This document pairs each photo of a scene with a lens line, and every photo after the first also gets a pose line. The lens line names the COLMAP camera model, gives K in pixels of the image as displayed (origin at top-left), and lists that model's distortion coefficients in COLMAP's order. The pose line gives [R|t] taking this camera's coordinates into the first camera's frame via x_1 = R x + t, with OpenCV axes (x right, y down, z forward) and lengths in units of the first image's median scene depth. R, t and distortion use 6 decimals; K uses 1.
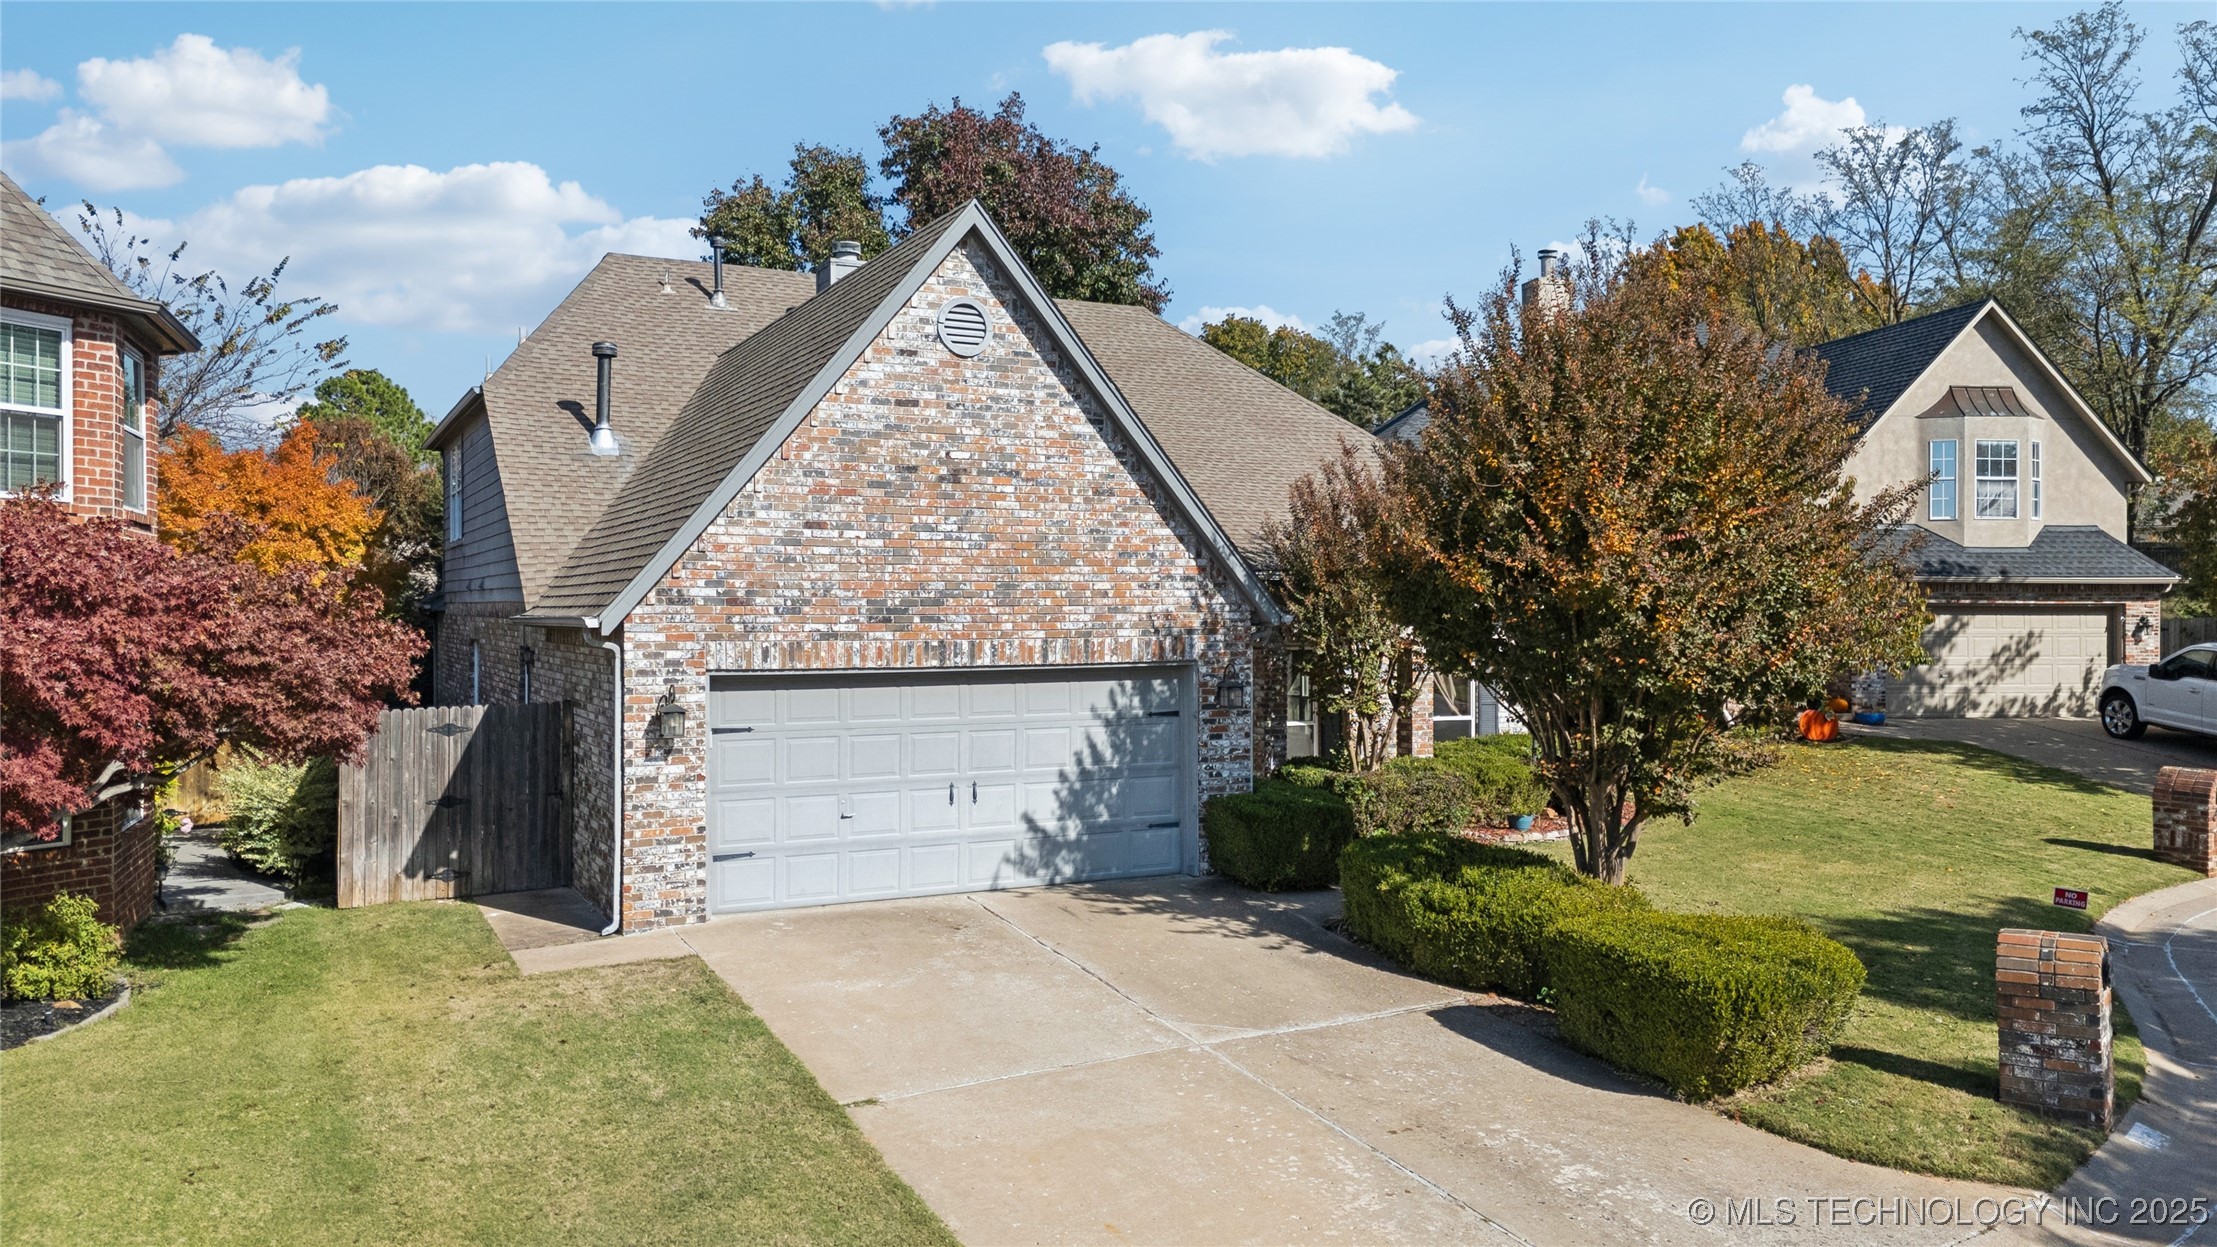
lens RADIAL K [[1668.3, 0, 1147.0], [0, 1668.3, 608.6], [0, 0, 1]] dist [0.062673, -0.025511]
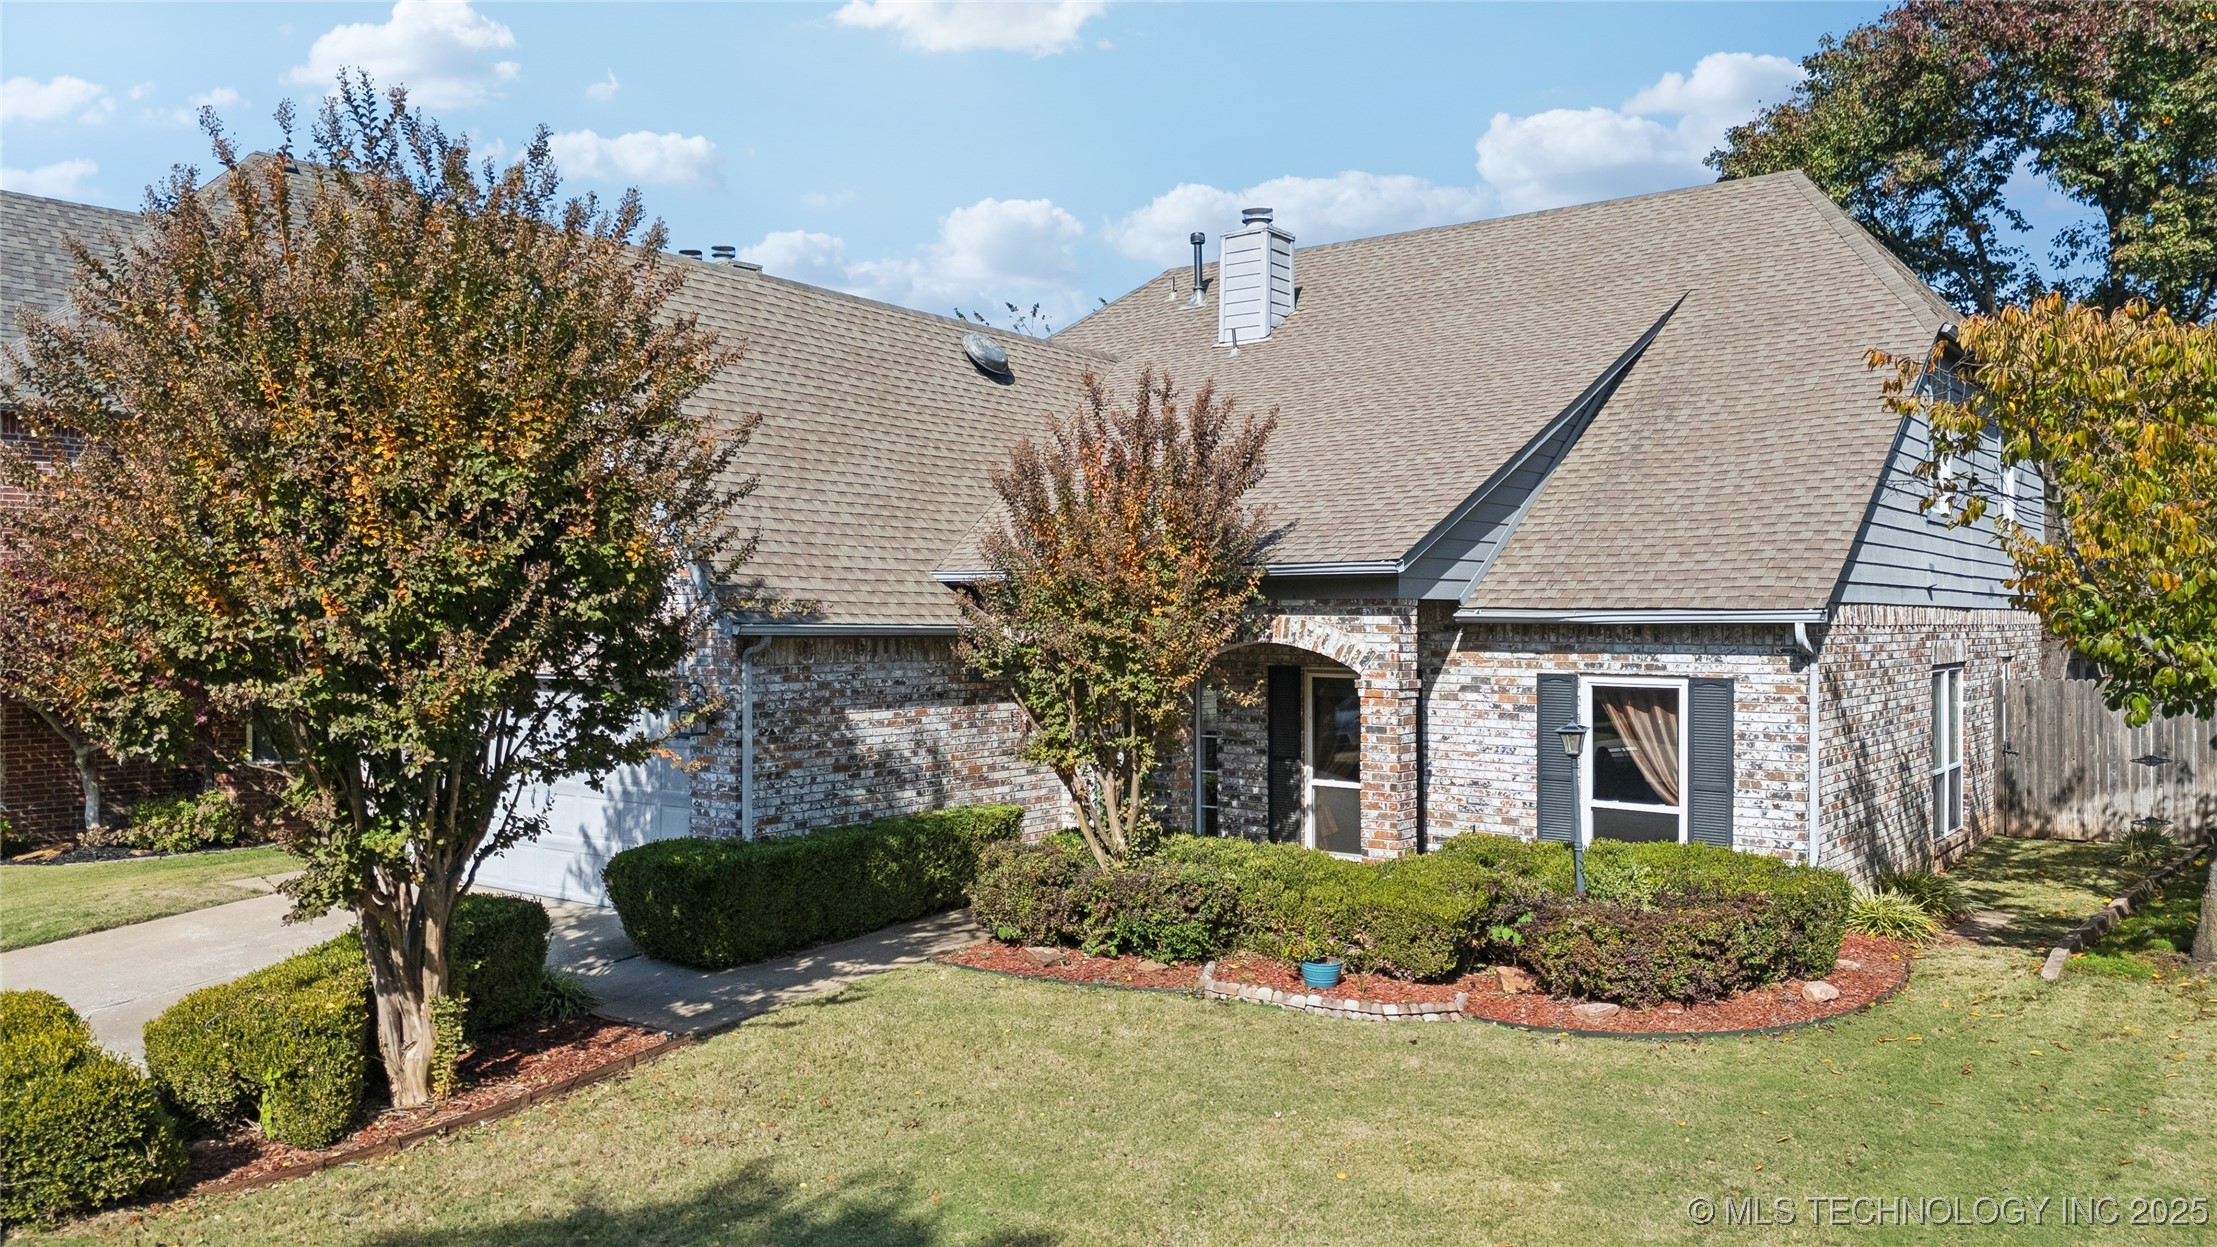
lens RADIAL K [[1668.3, 0, 1116.2], [0, 1668.3, 621.1], [0, 0, 1]] dist [0.062673, -0.025511]
pose [[0.410976, 0.005730, -0.911628, 0.999440], [-0.001916, 0.999983, 0.005421, -0.003817], [0.911644, -0.000481, 0.410980, 0.925622]]
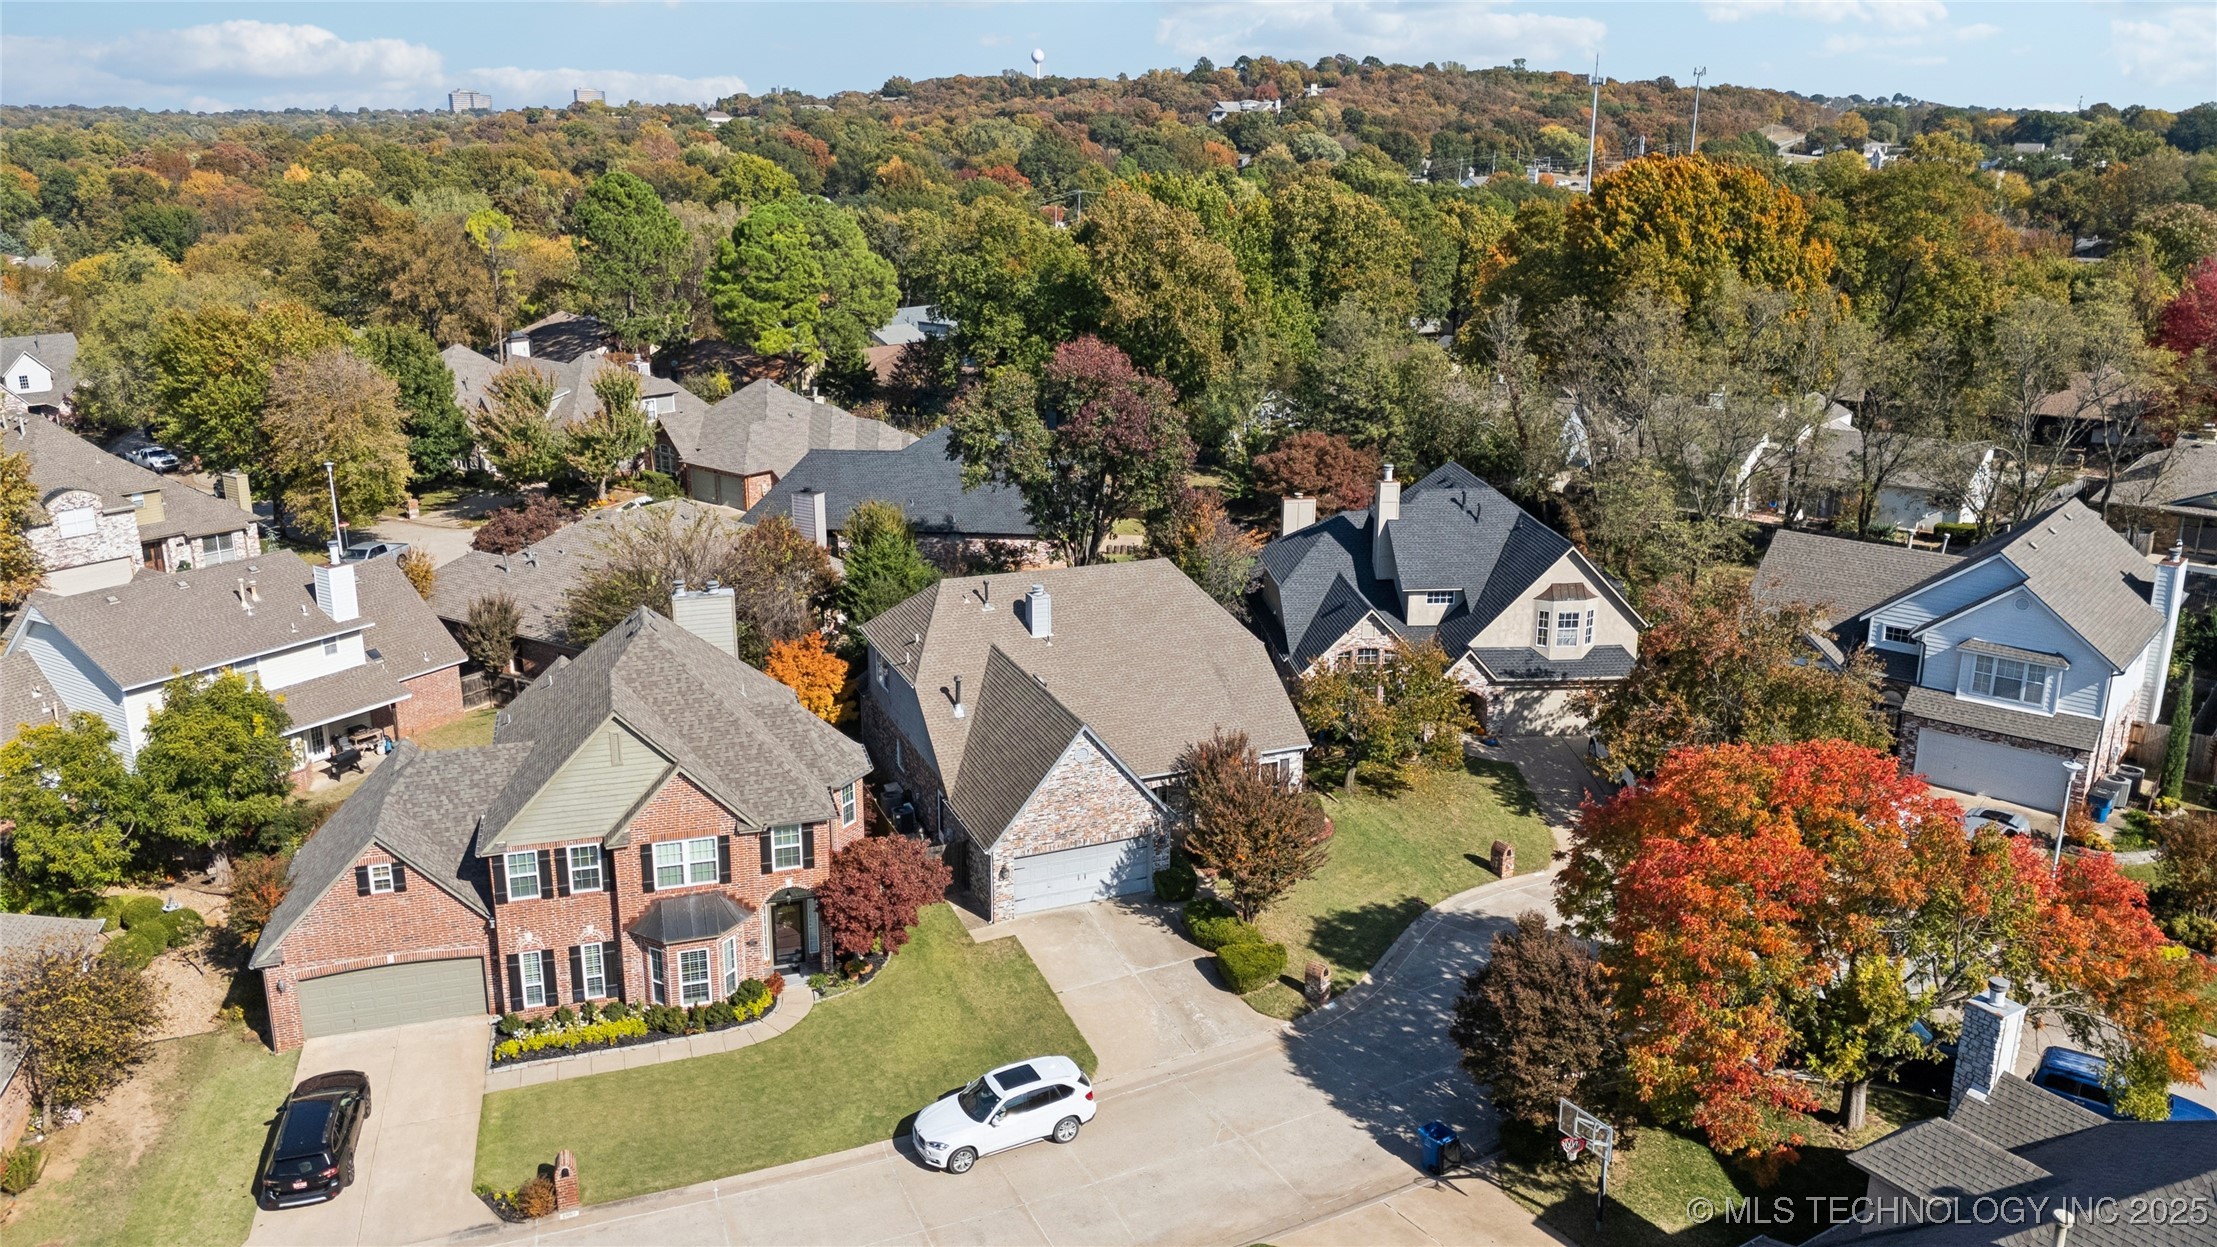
lens RADIAL K [[1668.3, 0, 1109.0], [0, 1668.3, 619.0], [0, 0, 1]] dist [0.062673, -0.025511]
pose [[0.994107, 0.022936, -0.105950, 0.311831], [0.007655, 0.960068, 0.279663, -1.426404], [0.108134, -0.278826, 0.954234, -2.245608]]
